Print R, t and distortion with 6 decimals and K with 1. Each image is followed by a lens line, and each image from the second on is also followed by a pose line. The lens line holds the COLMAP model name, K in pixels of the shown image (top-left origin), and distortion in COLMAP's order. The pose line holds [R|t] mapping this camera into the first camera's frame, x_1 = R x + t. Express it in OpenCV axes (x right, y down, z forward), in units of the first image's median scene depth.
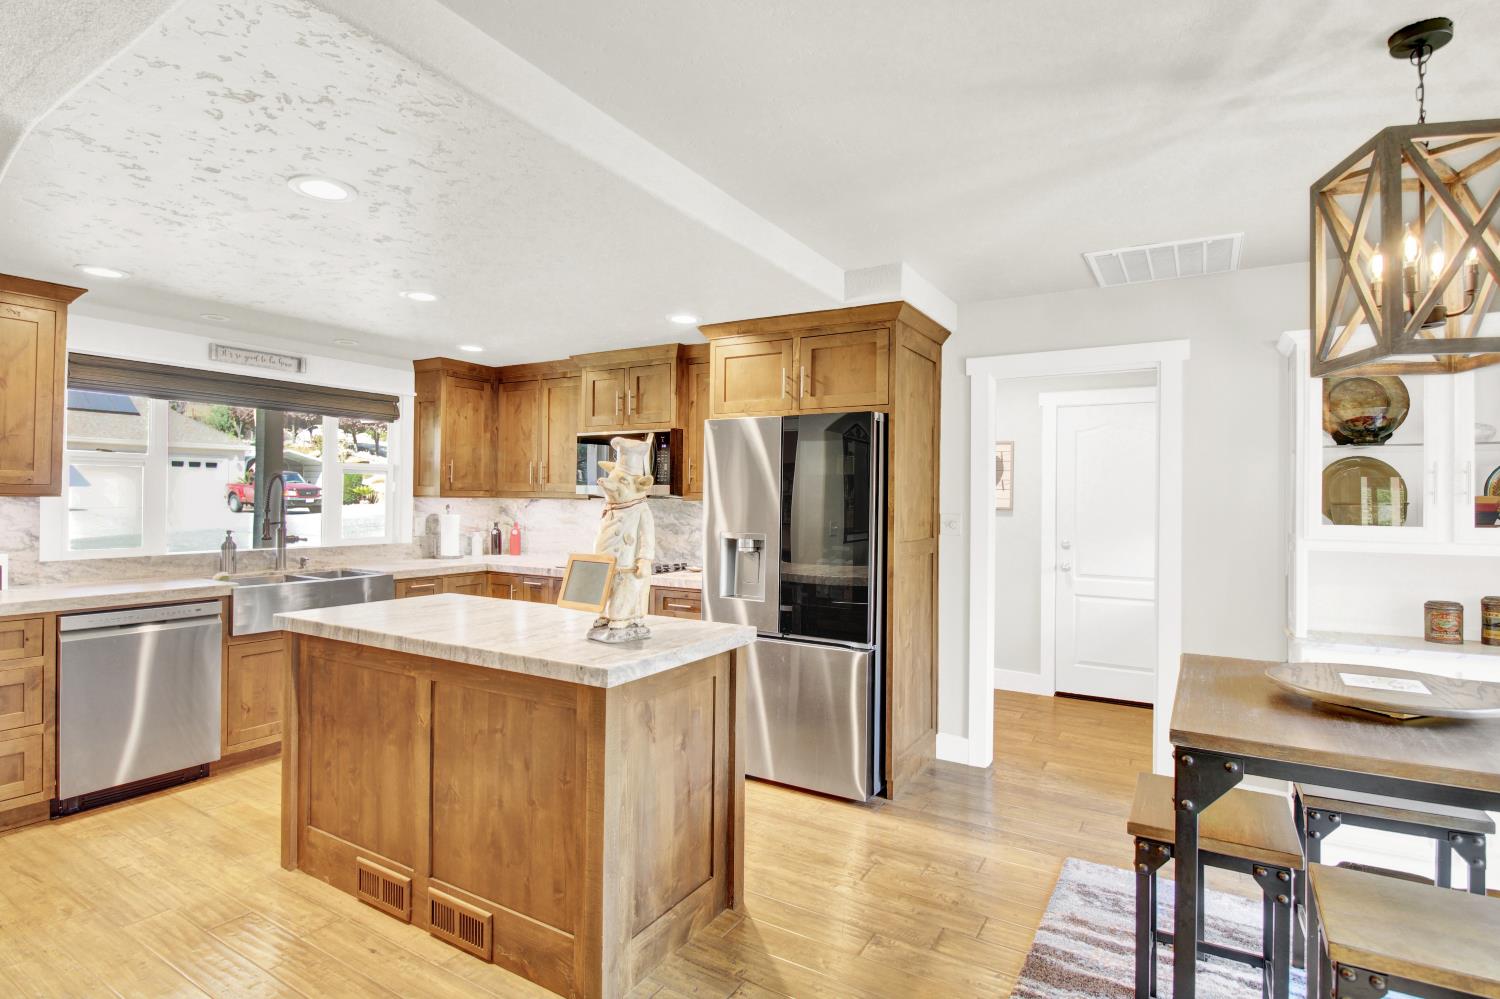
lens RADIAL K [[749.4, 0, 760.5], [0, 749.4, 492.2], [0, 0, 1]] dist [-0.002527, -0.011189]
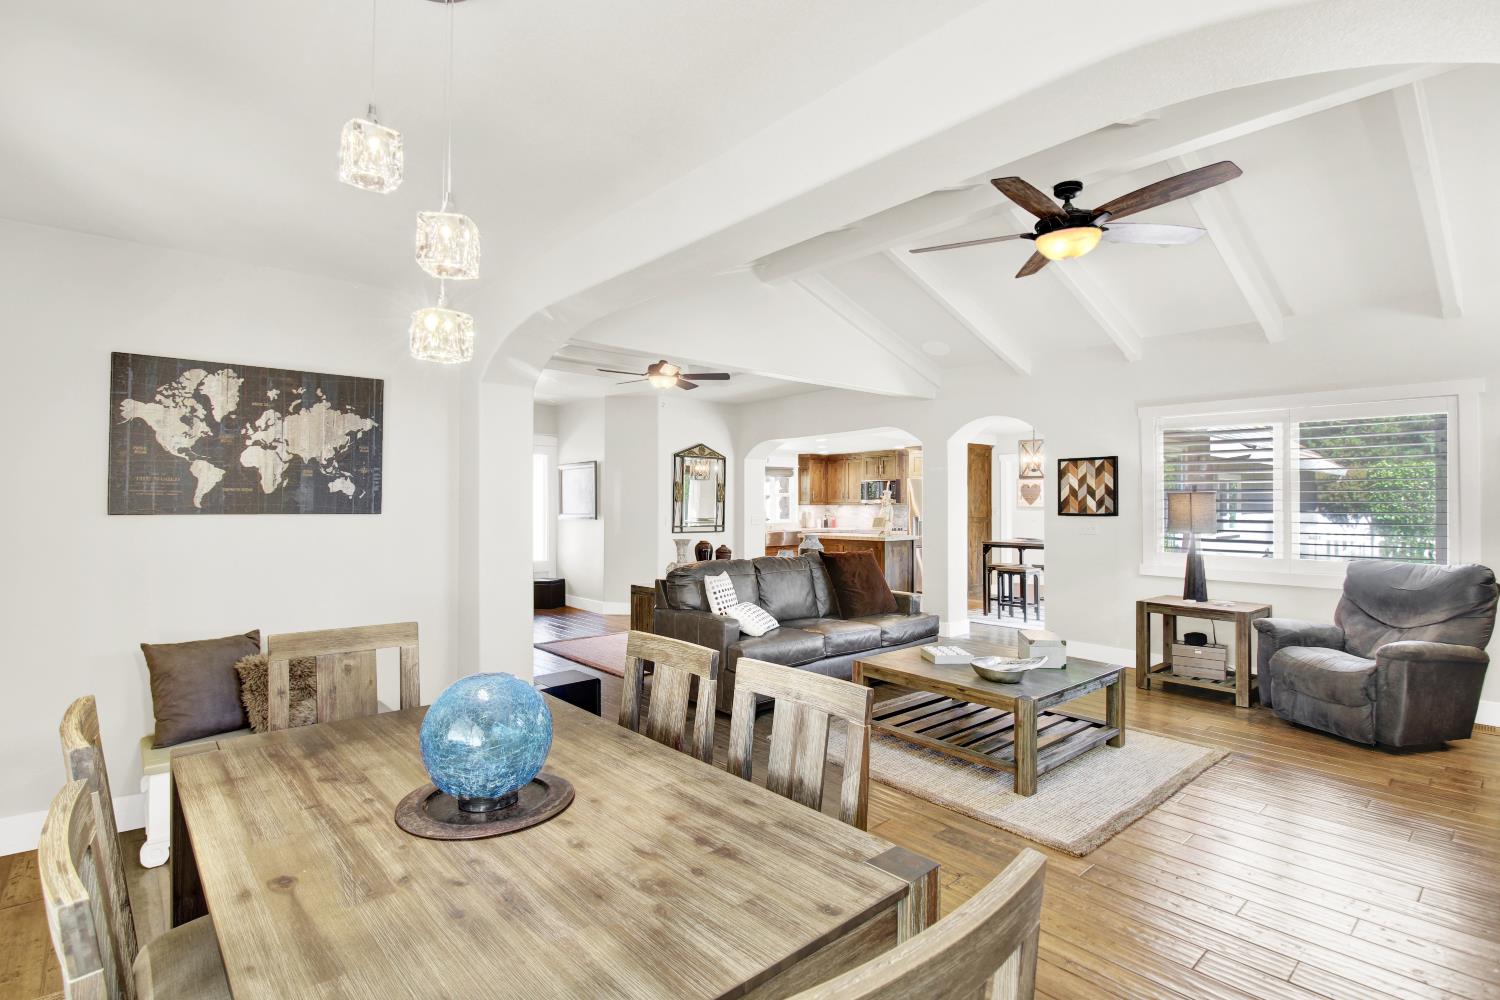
lens RADIAL K [[714.3, 0, 745.7], [0, 714.3, 499.8], [0, 0, 1]] dist [0.000771, -0.012668]
pose [[0.949142, -0.012519, -0.314600, 0.233373], [0.013088, 0.999914, -0.000306, -0.019187], [0.314577, -0.003827, 0.949224, -2.140748]]
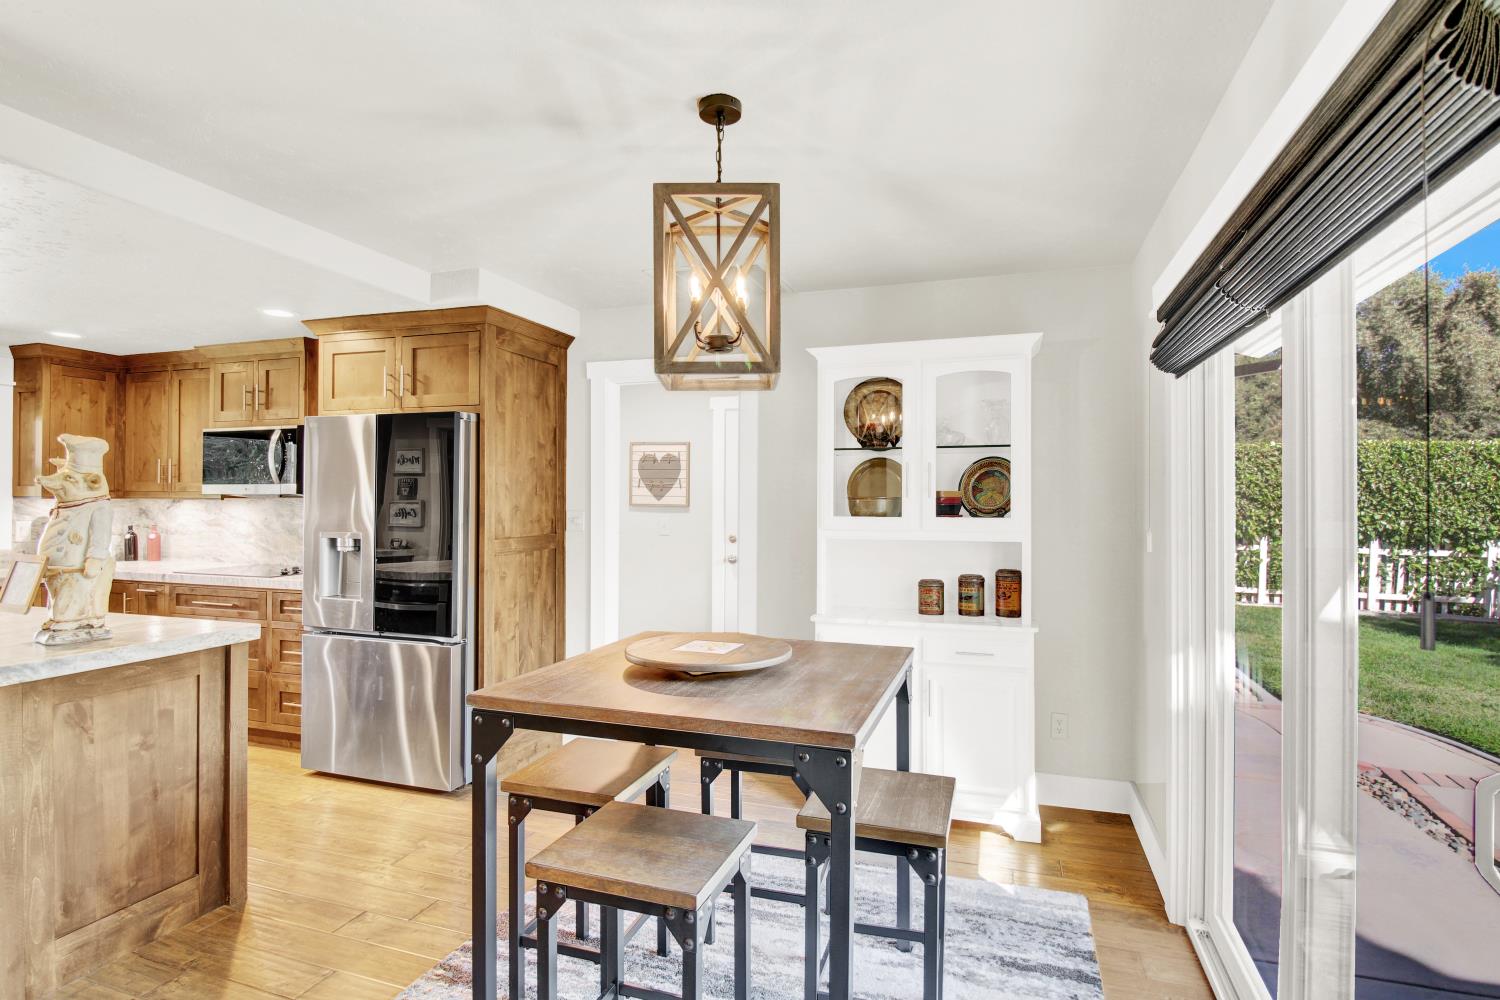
lens RADIAL K [[749.4, 0, 764.4], [0, 749.4, 493.6], [0, 0, 1]] dist [-0.002527, -0.011189]
pose [[0.974319, -0.004879, 0.225120, 0.309041], [0.004238, 0.999985, 0.003332, 0.002989], [-0.225133, -0.002292, 0.974325, -0.093110]]
